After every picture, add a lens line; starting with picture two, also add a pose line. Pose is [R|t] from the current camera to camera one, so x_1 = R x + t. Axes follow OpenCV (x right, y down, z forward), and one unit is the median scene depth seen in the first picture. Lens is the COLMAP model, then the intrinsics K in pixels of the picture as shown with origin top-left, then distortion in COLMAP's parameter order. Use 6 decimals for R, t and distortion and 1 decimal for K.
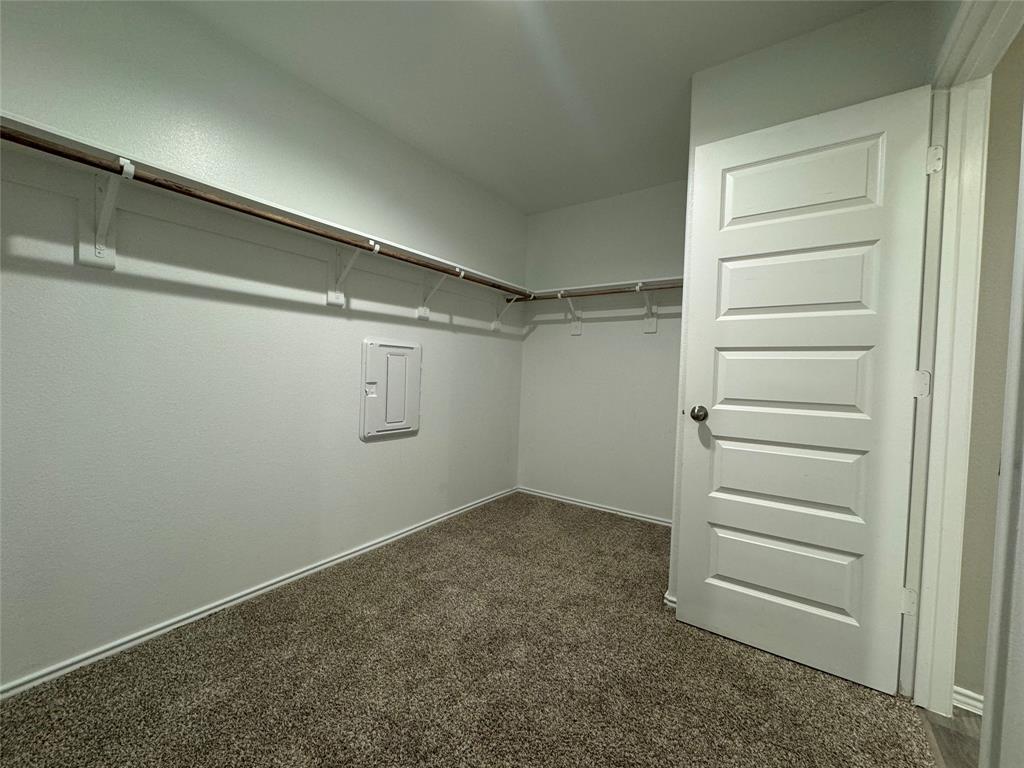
lens RADIAL K [[410.0, 0, 514.2], [0, 410.0, 381.0], [0, 0, 1]] dist [-0.002974, -0.000357]
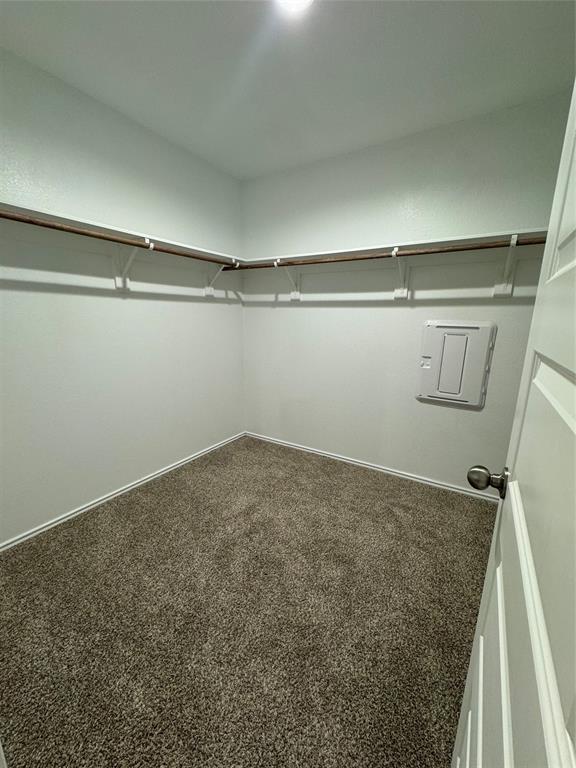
lens RADIAL K [[307.5, 0, 285.1], [0, 307.5, 382.7], [0, 0, 1]] dist [-0.002974, -0.000357]
pose [[0.042428, 0.188432, -0.981169, 0.605869], [-0.030689, 0.981836, 0.187233, -0.086325], [0.998628, 0.022167, 0.047441, 0.553577]]
